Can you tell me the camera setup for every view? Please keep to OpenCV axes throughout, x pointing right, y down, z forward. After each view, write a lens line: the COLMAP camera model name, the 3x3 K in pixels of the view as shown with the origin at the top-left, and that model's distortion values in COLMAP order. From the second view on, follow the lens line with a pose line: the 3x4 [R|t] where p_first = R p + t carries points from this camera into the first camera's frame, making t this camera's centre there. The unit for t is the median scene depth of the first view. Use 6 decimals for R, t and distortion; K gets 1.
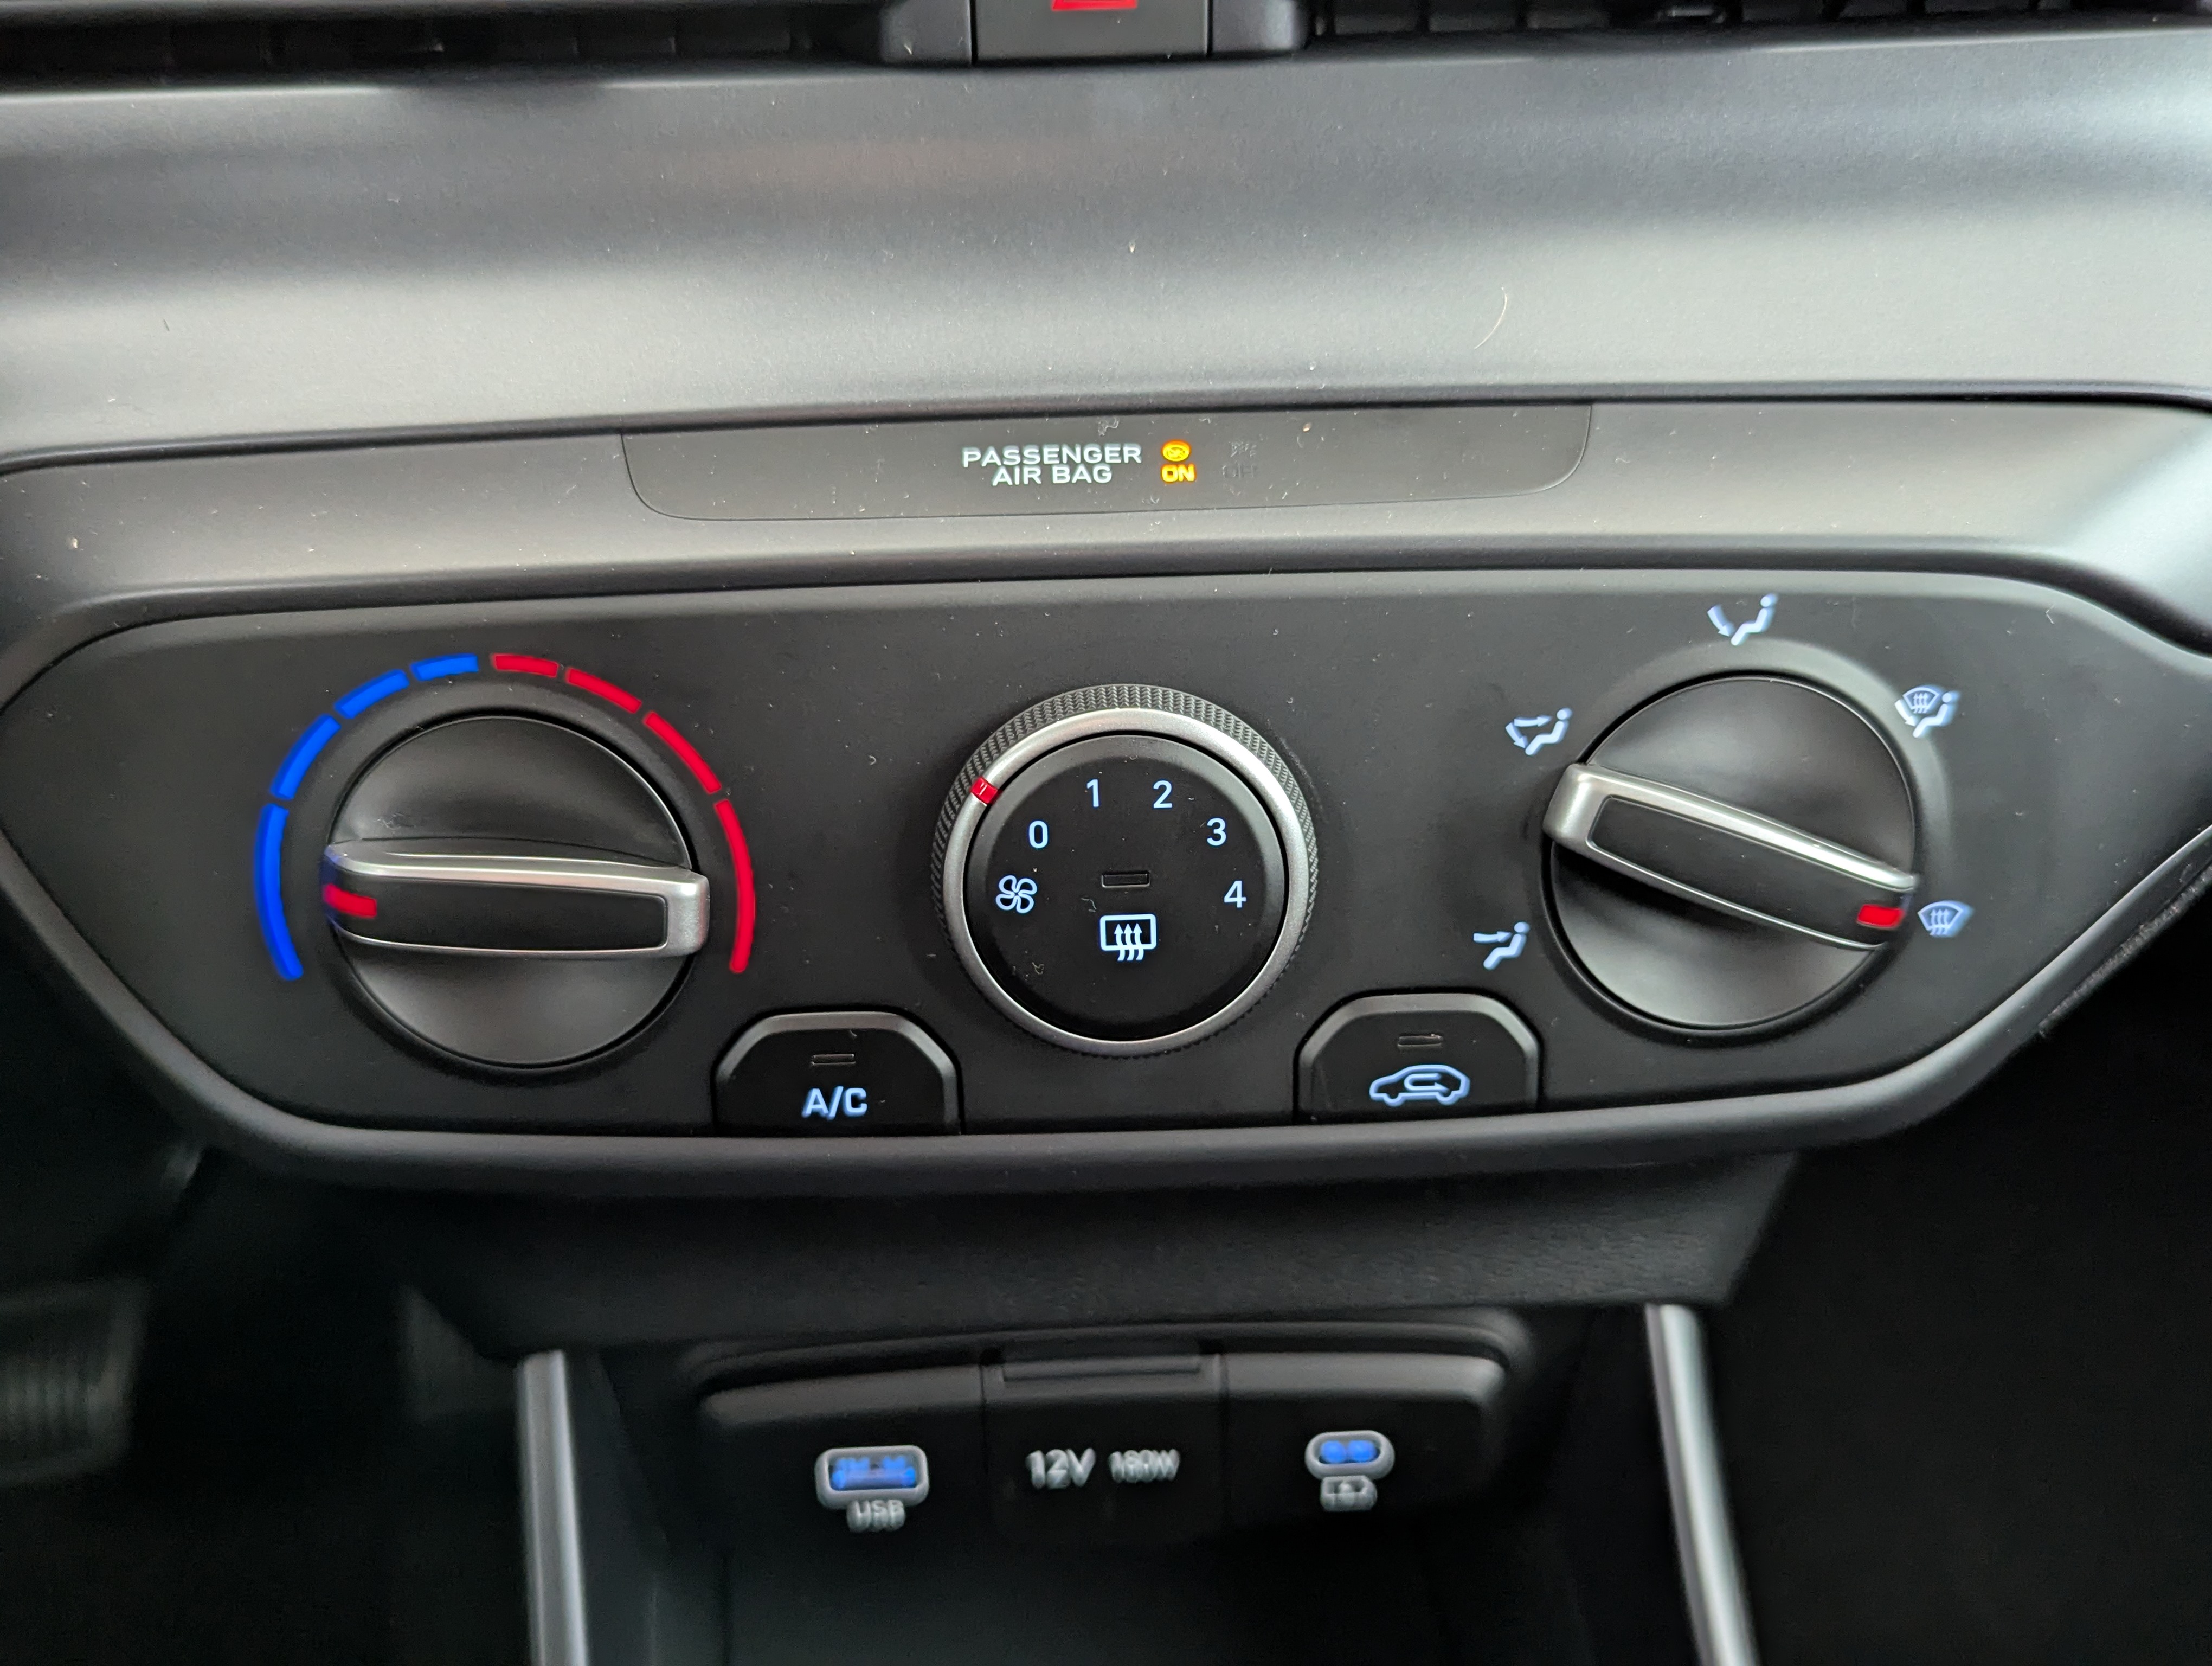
lens RADIAL K [[2031.7, 0, 1070.2], [0, 2031.7, 832.7], [0, 0, 1]] dist [0.004051, -0.003611]
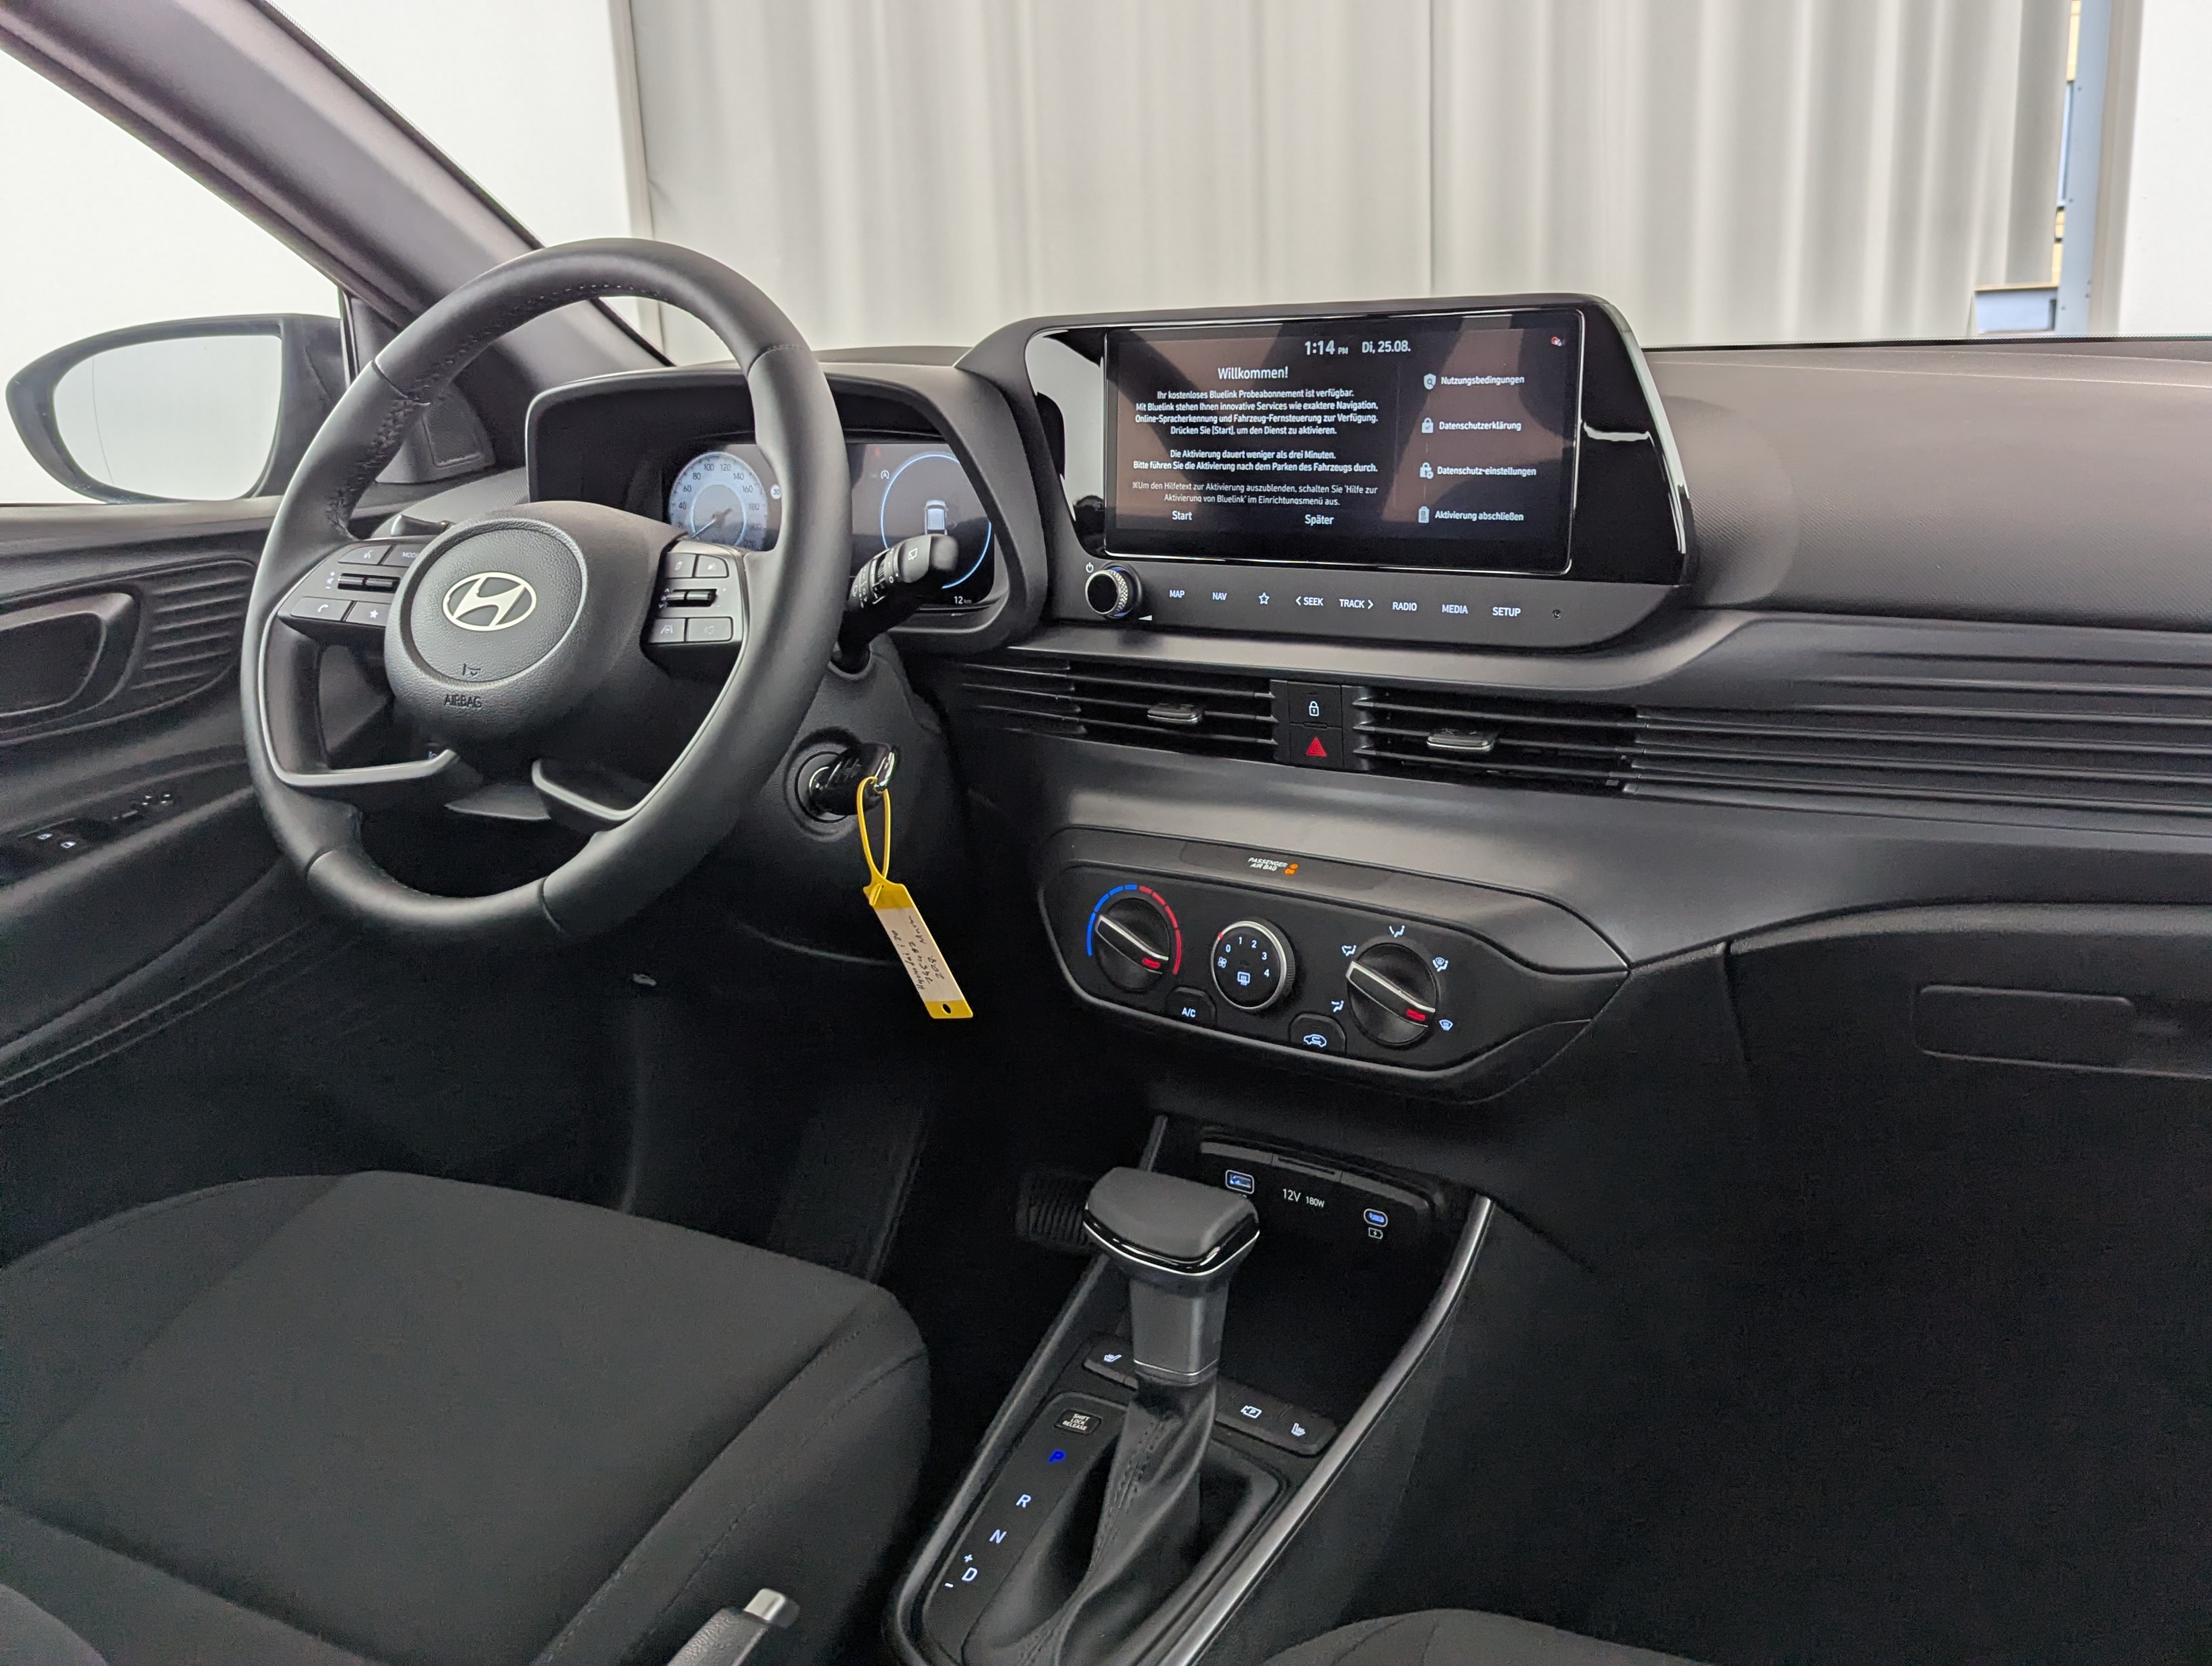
lens RADIAL K [[2032.2, 0, 1129.6], [0, 2032.2, 776.1], [0, 0, 1]] dist [0.116255, -0.004454]
pose [[0.784575, 0.131609, -0.605905, 2.136201], [-0.262486, 0.955827, -0.132273, 0.248006], [0.561732, 0.262819, 0.784464, -2.293105]]
